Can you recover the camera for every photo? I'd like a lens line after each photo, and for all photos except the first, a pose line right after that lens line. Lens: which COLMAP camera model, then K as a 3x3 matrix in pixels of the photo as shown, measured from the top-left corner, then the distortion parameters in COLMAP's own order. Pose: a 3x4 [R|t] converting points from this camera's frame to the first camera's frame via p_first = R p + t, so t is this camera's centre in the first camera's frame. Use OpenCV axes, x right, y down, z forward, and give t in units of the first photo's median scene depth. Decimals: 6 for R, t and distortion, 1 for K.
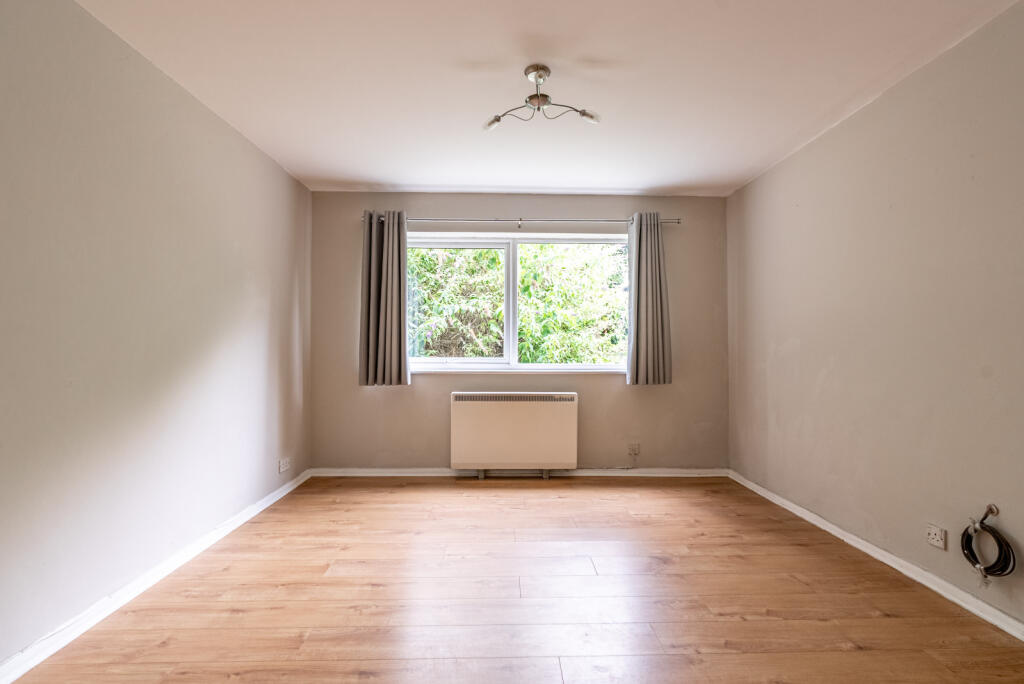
lens RADIAL K [[472.2, 0, 513.9], [0, 472.2, 342.4], [0, 0, 1]] dist [0.000200, 0.000341]
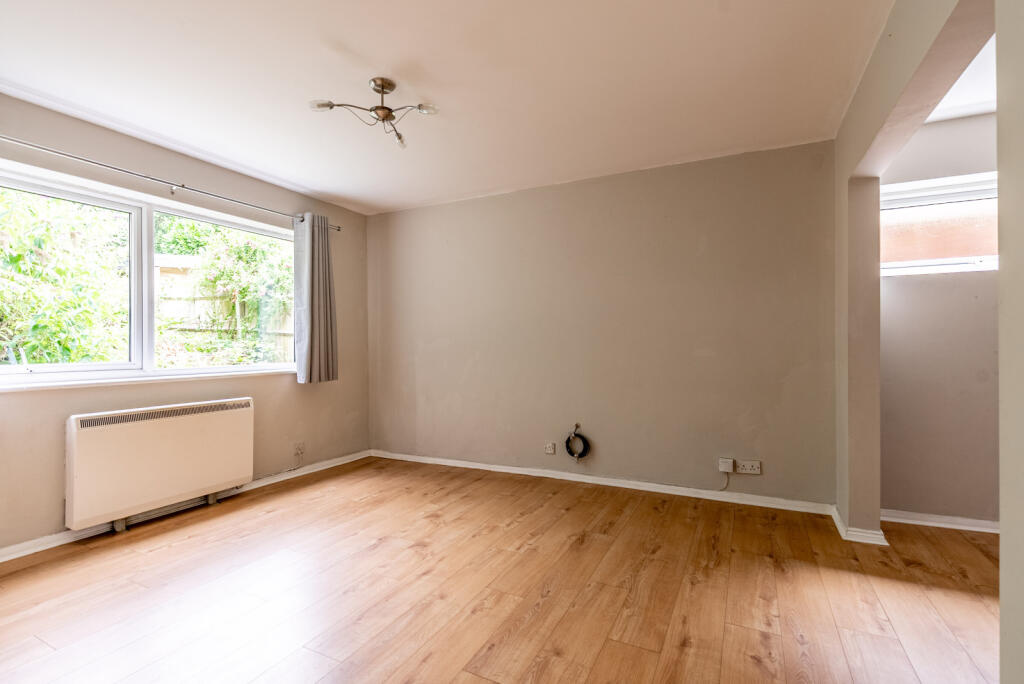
lens RADIAL K [[472.2, 0, 512.4], [0, 472.2, 342.5], [0, 0, 1]] dist [0.000200, 0.000341]
pose [[0.476022, -0.001077, 0.879433, -0.545533], [-0.002772, 0.999992, 0.002725, -0.001853], [-0.879429, -0.003735, 0.476016, 0.179970]]
